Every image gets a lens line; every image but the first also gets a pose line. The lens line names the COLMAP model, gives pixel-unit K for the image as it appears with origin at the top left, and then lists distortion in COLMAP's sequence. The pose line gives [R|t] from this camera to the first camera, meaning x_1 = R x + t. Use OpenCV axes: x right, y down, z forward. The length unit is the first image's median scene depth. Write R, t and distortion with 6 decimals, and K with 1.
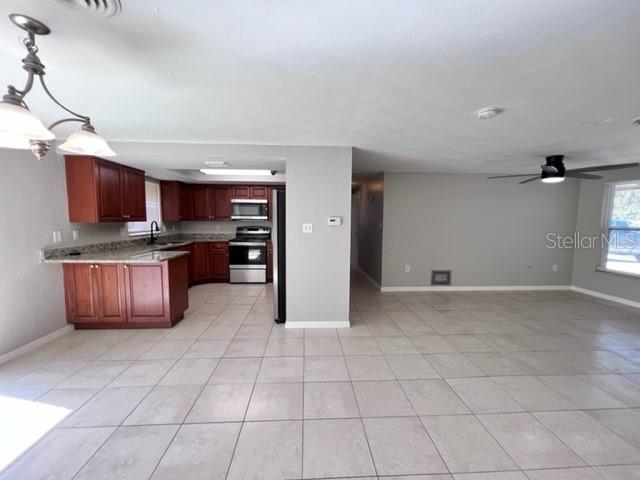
lens RADIAL K [[257.0, 0, 317.5], [0, 257.0, 240.3], [0, 0, 1]] dist [-0.002124, 0.000207]
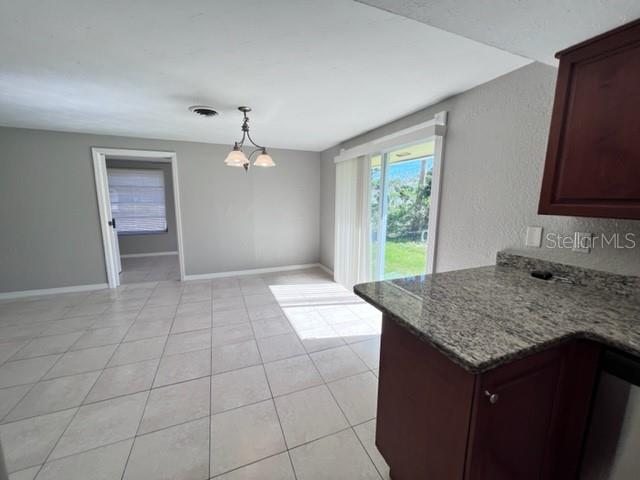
lens RADIAL K [[257.0, 0, 317.2], [0, 257.0, 237.9], [0, 0, 1]] dist [-0.002124, 0.000207]
pose [[-0.943840, 0.036498, -0.328380, -0.253027], [-0.042535, 0.972188, 0.230307, -0.084212], [0.327653, 0.231341, -0.916038, 0.932692]]
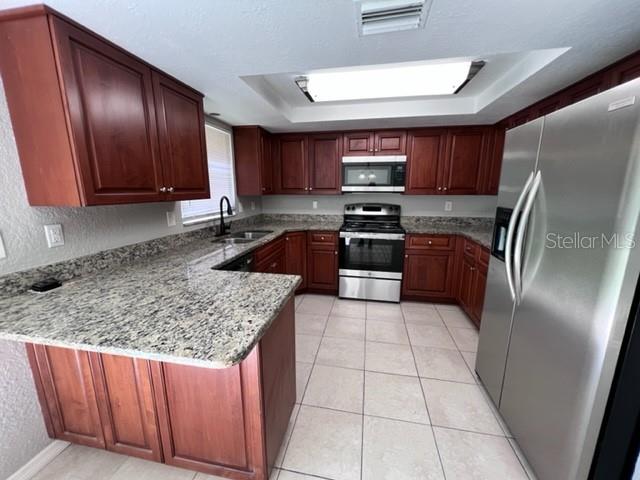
lens RADIAL K [[257.0, 0, 319.2], [0, 257.0, 239.9], [0, 0, 1]] dist [-0.002124, 0.000207]
pose [[0.972461, 0.036399, -0.230206, -0.310898], [-0.010627, 0.993627, 0.112213, -0.048410], [0.232823, -0.106676, 0.966651, 0.511738]]
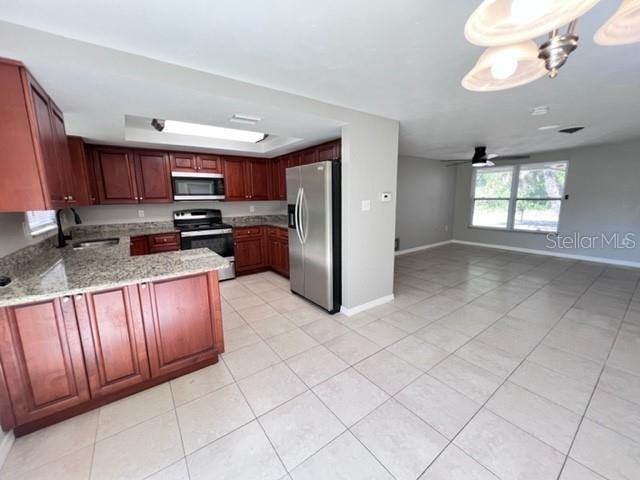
lens RADIAL K [[257.0, 0, 317.7], [0, 257.0, 241.6], [0, 0, 1]] dist [-0.002124, 0.000207]
pose [[0.836159, -0.114493, 0.536404, -0.505727], [0.069432, 0.992198, 0.103549, -0.018947], [-0.544074, -0.049340, 0.837585, 0.227559]]
